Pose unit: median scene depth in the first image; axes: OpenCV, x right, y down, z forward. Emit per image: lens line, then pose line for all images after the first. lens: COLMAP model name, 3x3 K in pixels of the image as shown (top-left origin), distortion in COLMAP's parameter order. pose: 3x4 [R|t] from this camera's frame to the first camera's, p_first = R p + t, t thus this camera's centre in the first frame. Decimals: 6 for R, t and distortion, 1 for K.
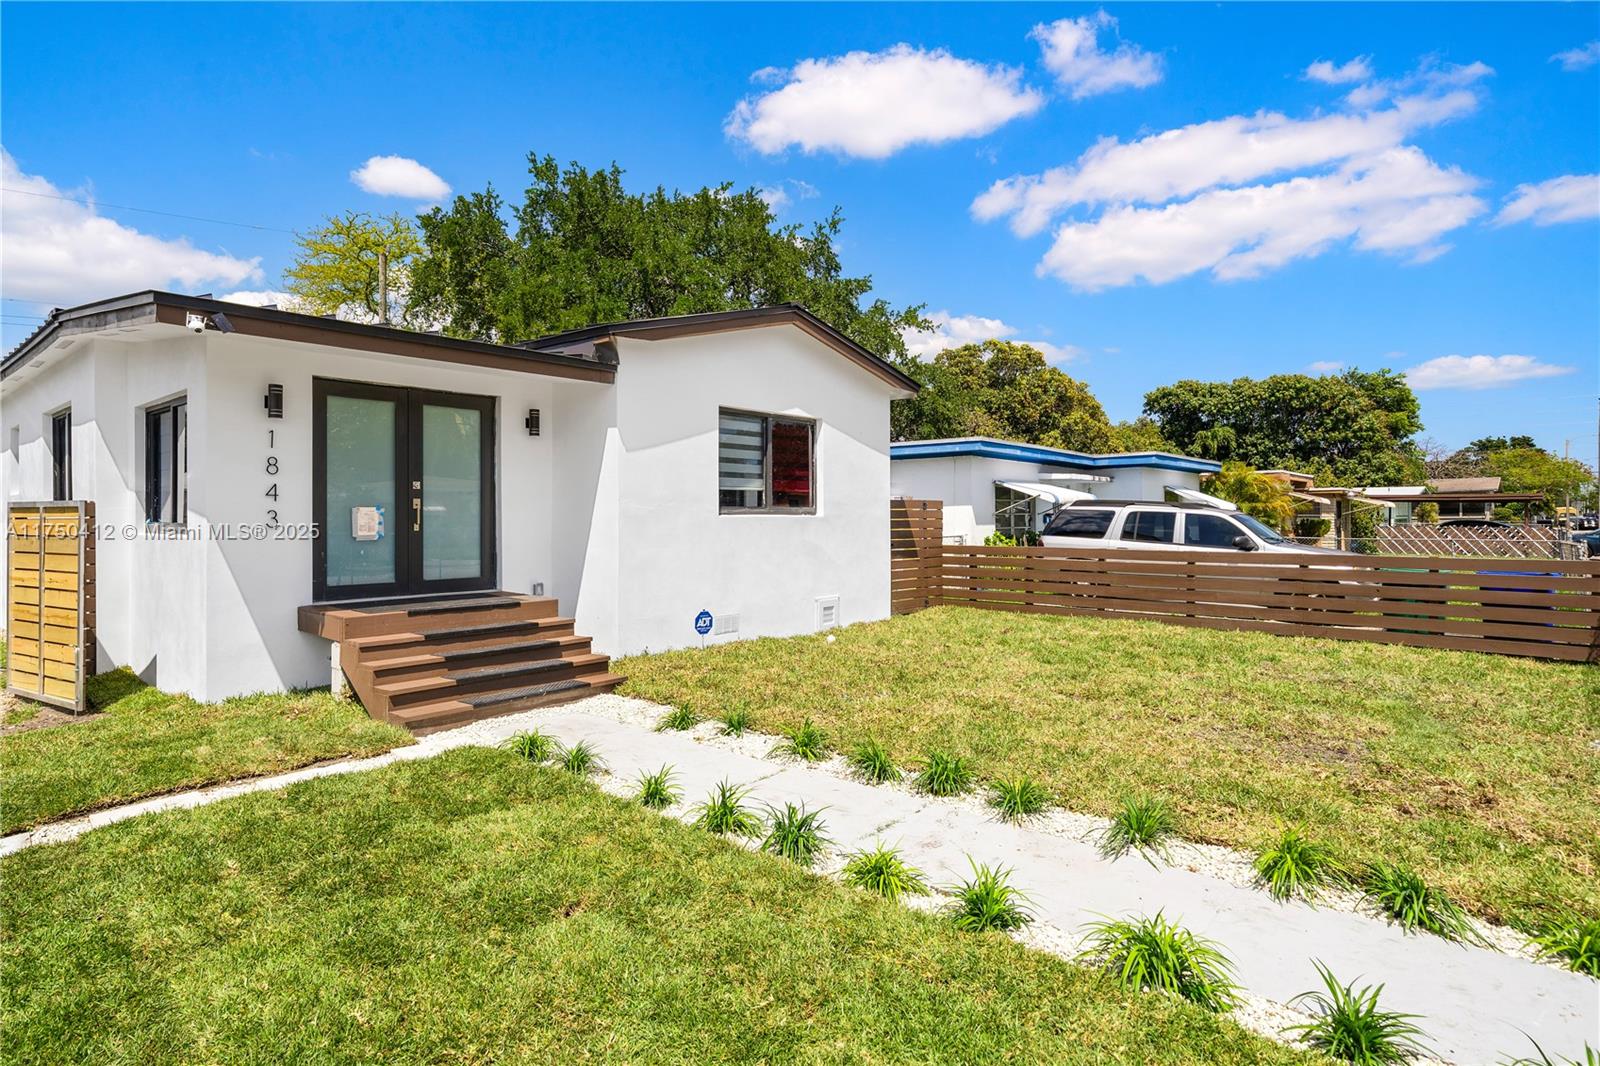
lens RADIAL K [[829.6, 0, 800.0], [0, 829.6, 533.0], [0, 0, 1]] dist [0.000013, -0.000004]
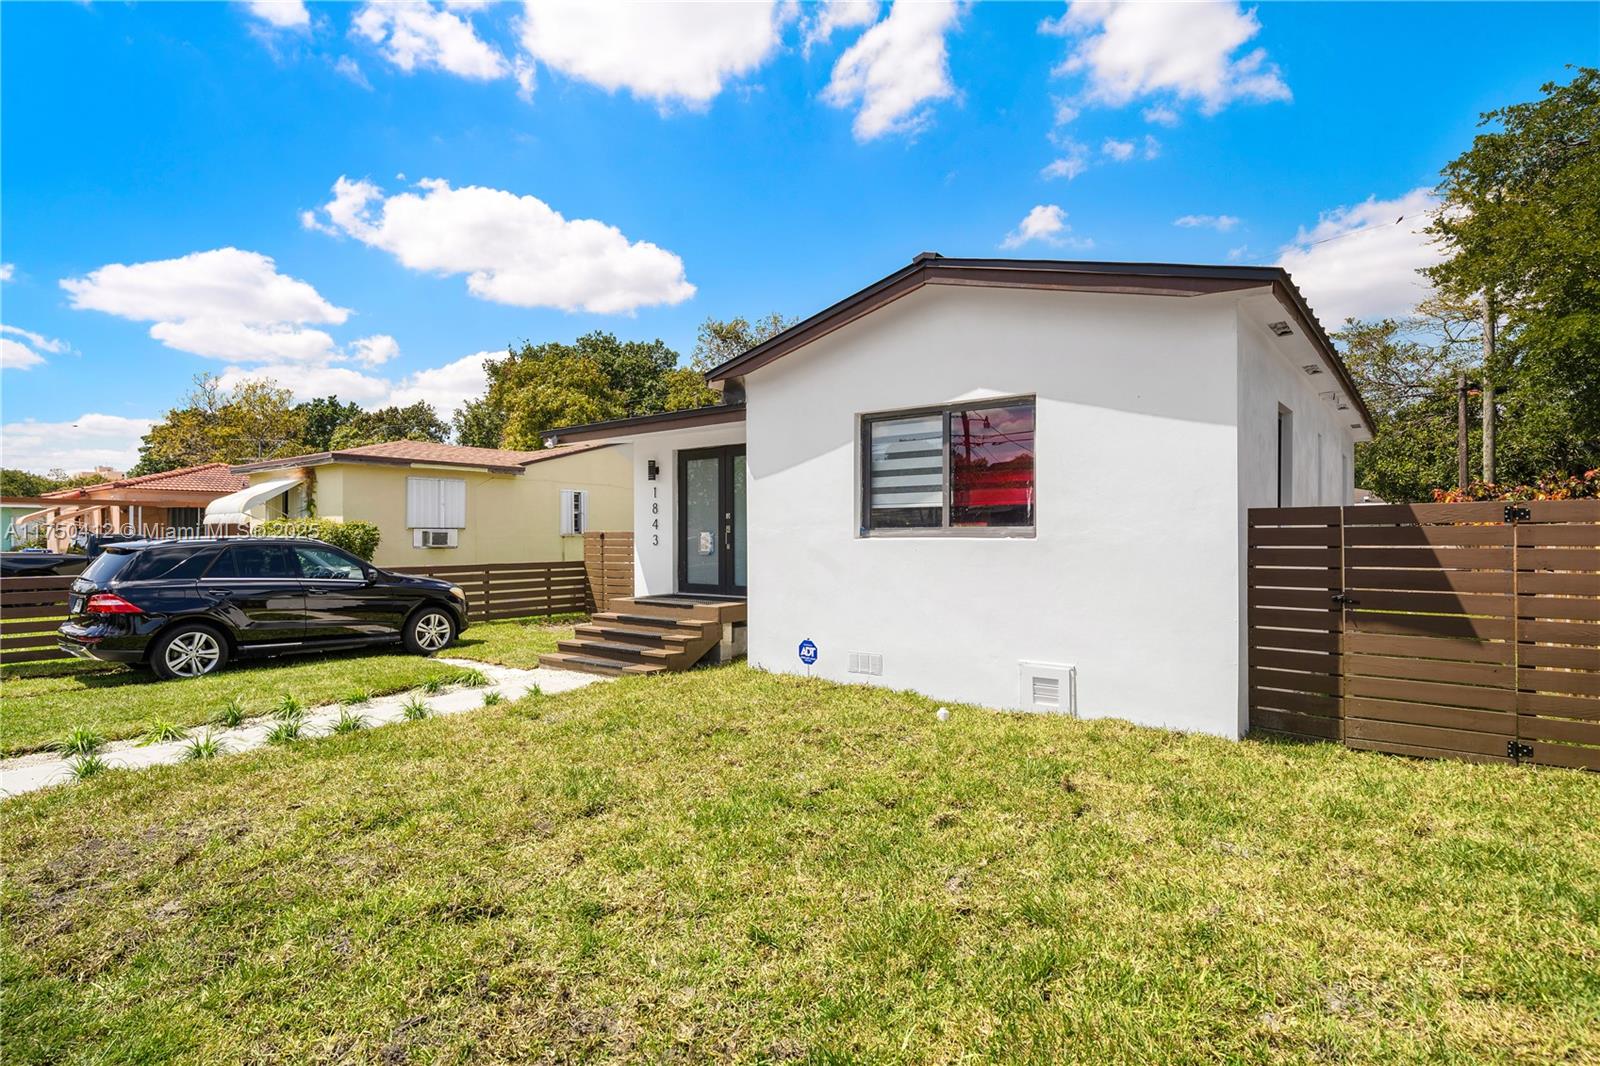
lens RADIAL K [[829.6, 0, 800.0], [0, 829.6, 533.0], [0, 0, 1]] dist [0.000013, -0.000004]
pose [[0.042343, -0.006062, -0.999085, 0.824584], [-0.022411, 0.999724, -0.007016, -0.020051], [0.998852, 0.022688, 0.042195, 0.949362]]
